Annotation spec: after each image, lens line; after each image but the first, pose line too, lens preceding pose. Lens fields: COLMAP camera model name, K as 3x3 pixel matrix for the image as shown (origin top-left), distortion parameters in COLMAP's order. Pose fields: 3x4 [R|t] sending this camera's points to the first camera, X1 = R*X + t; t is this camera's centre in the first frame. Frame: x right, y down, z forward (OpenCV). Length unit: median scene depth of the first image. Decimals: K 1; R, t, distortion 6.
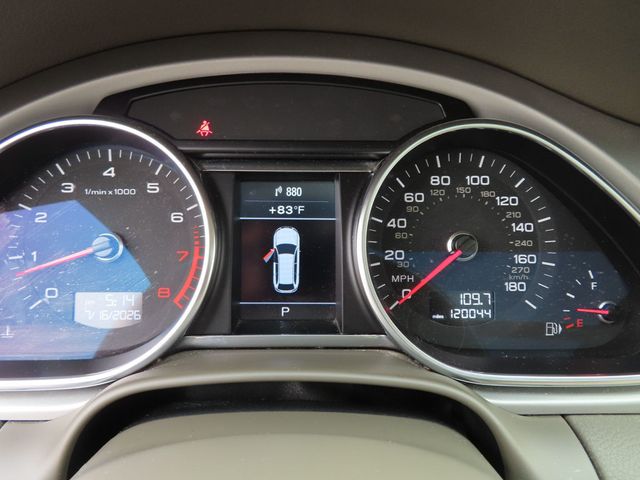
lens RADIAL K [[459.4, 0, 306.0], [0, 459.4, 242.8], [0, 0, 1]] dist [-0.011596, 0.009706]
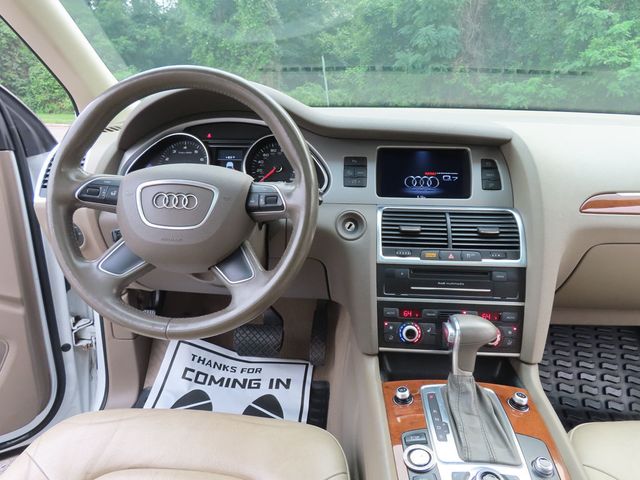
lens RADIAL K [[459.4, 0, 317.4], [0, 459.4, 239.6], [0, 0, 1]] dist [-0.011596, 0.009706]
pose [[0.995227, 0.022481, -0.094957, 1.034843], [-0.028521, 0.997622, -0.062739, 0.810594], [0.093321, 0.065148, 0.993502, -2.610101]]
